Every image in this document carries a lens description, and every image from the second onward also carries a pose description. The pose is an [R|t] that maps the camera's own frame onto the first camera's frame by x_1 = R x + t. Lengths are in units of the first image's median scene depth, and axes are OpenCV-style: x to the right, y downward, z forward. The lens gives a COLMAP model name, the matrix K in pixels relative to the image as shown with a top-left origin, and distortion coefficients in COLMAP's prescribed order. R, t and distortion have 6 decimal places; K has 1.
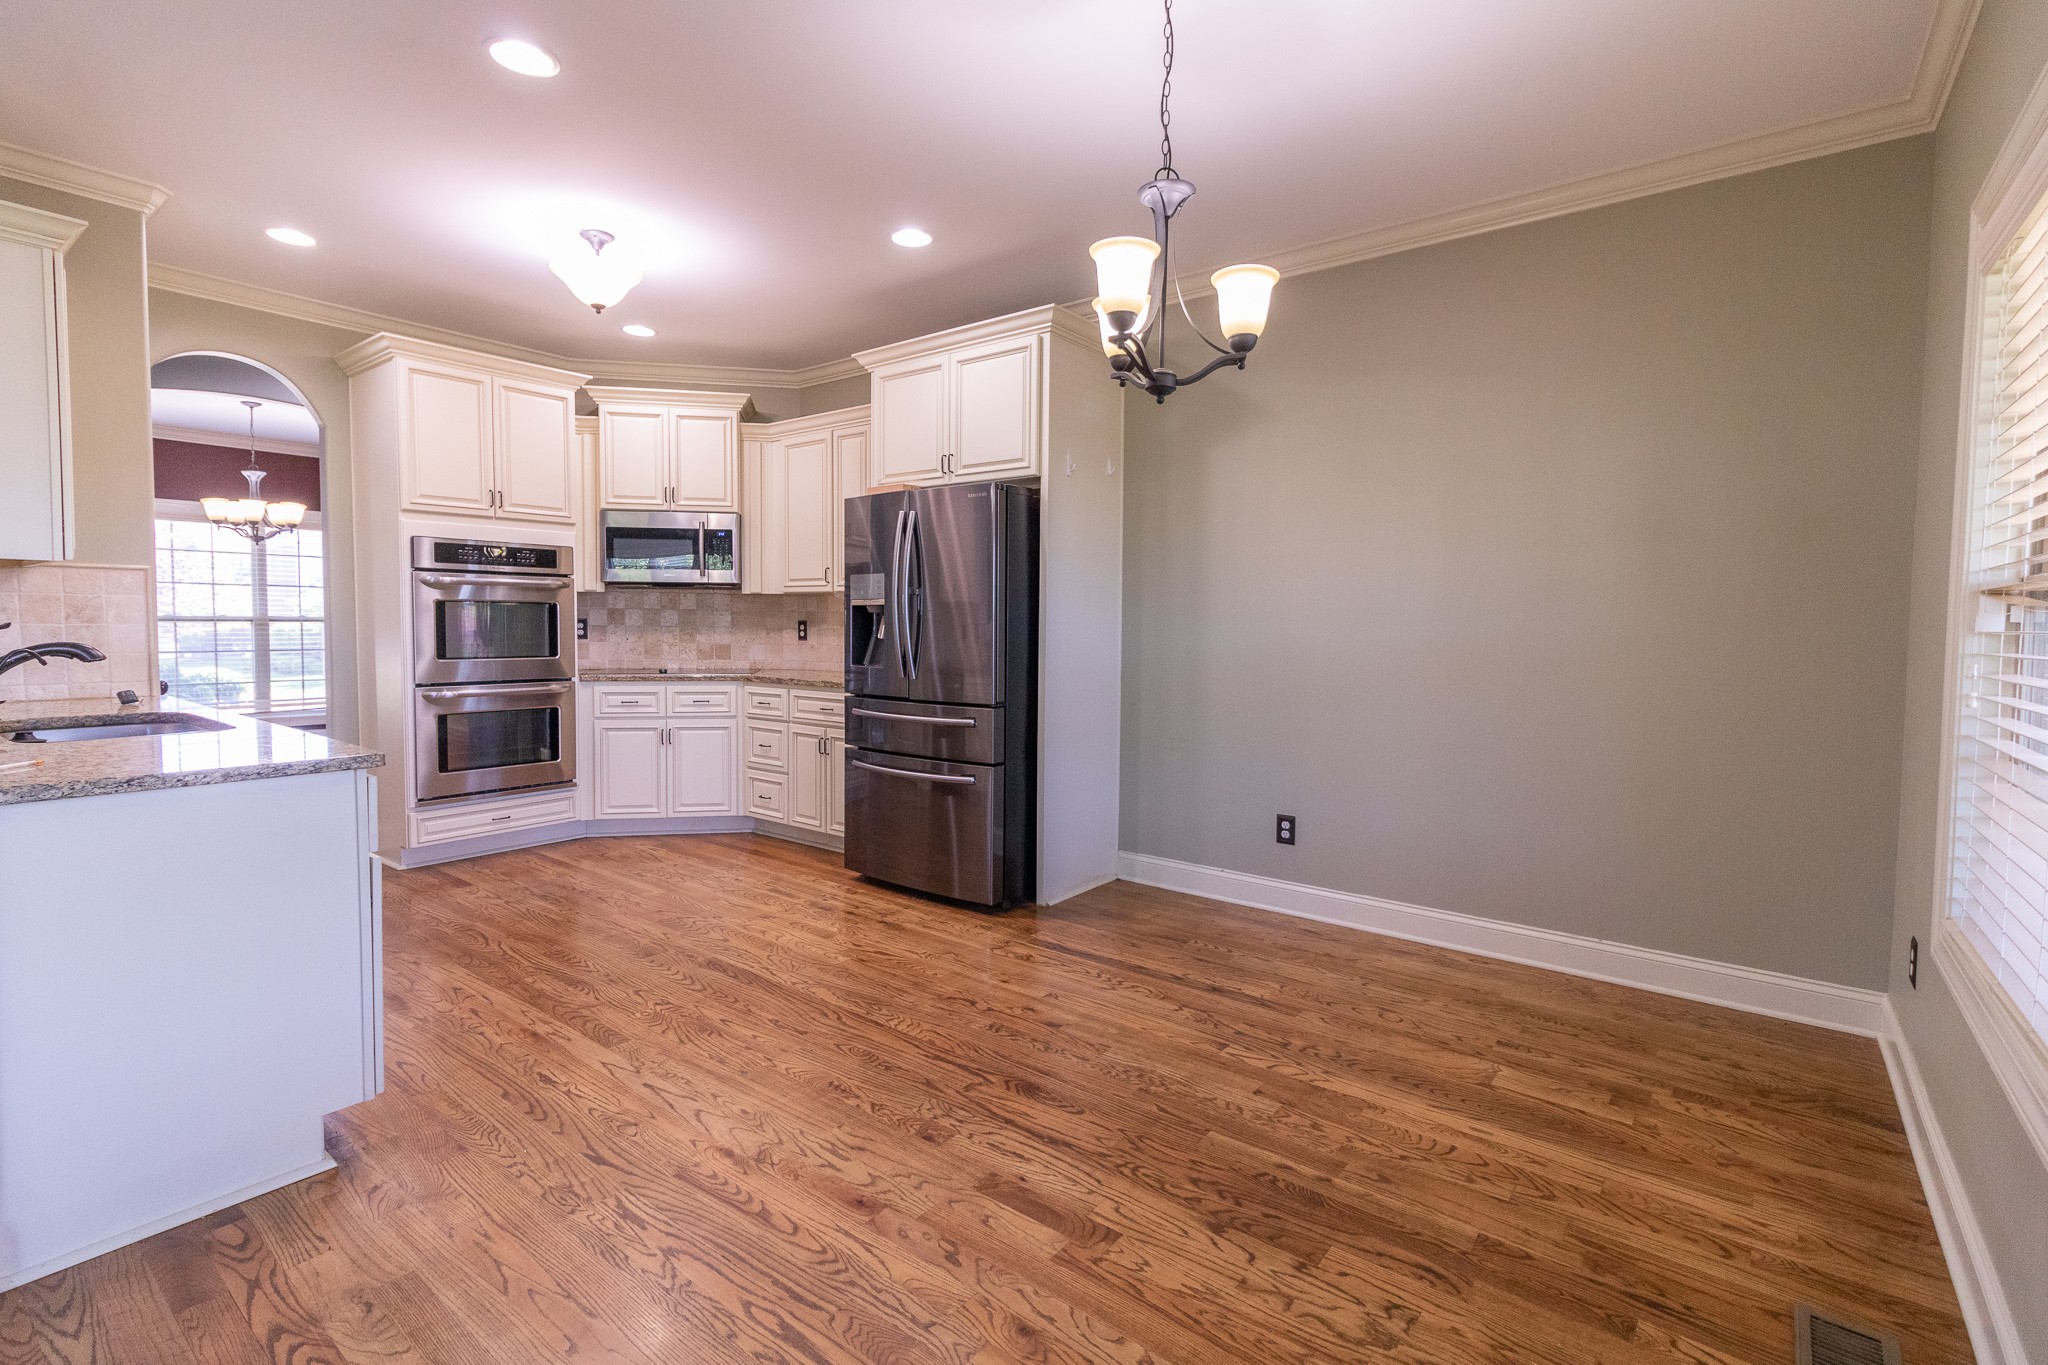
lens RADIAL K [[942.6, 0, 1014.9], [0, 942.6, 673.3], [0, 0, 1]] dist [-0.001381, 0.000299]
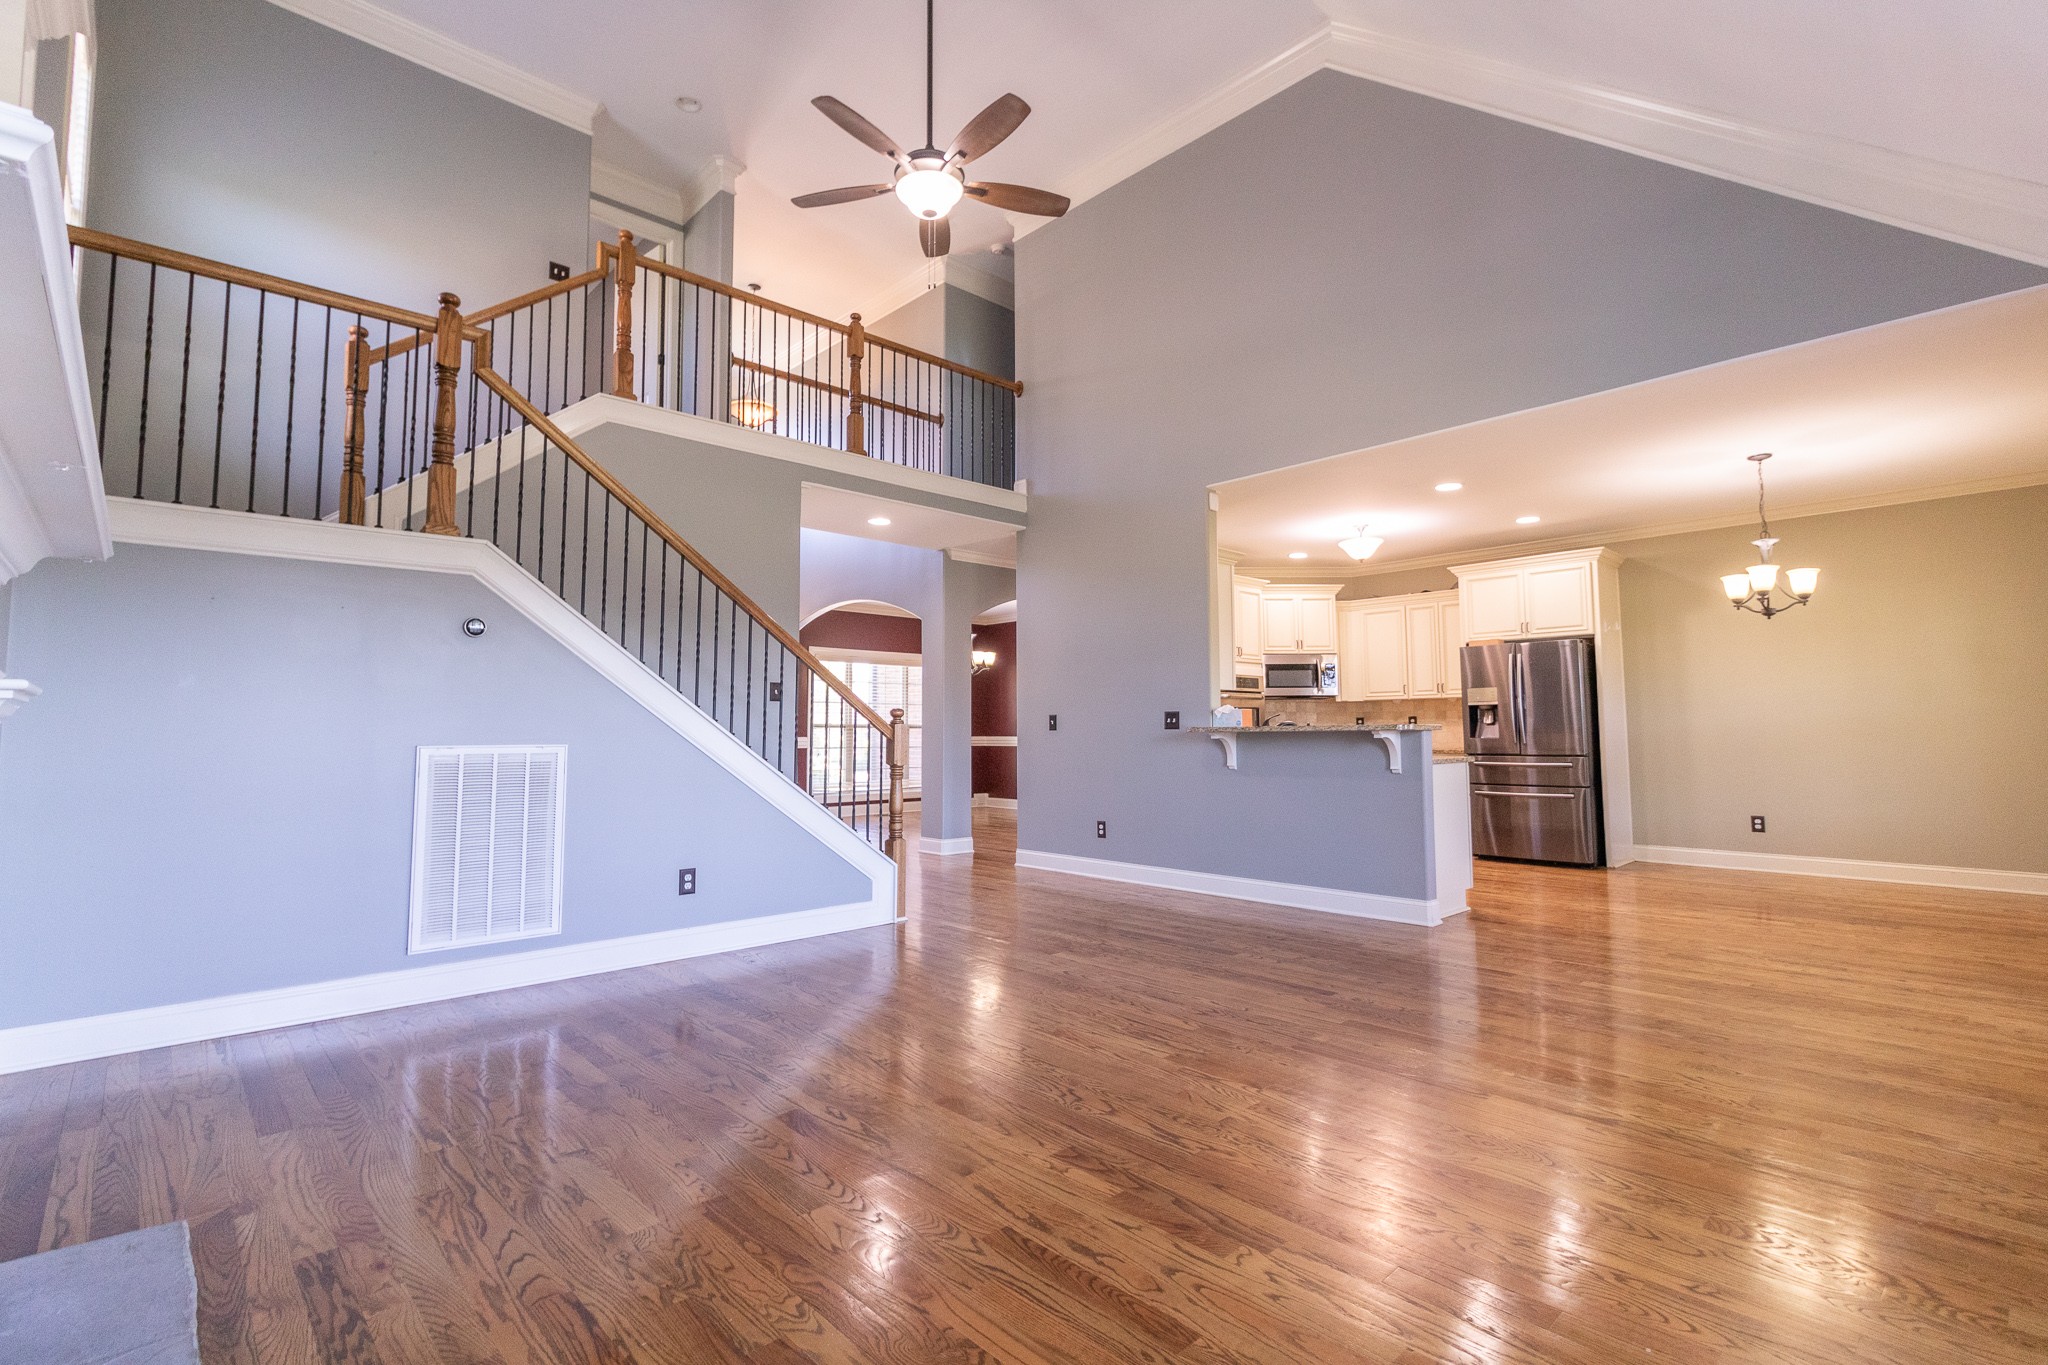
lens RADIAL K [[942.6, 0, 1018.9], [0, 942.6, 670.1], [0, 0, 1]] dist [-0.001381, 0.000299]
pose [[0.987676, -0.027037, -0.154157, -0.728027], [0.008315, 0.992639, -0.120822, 0.071007], [0.156289, 0.118051, 0.980631, -0.902739]]
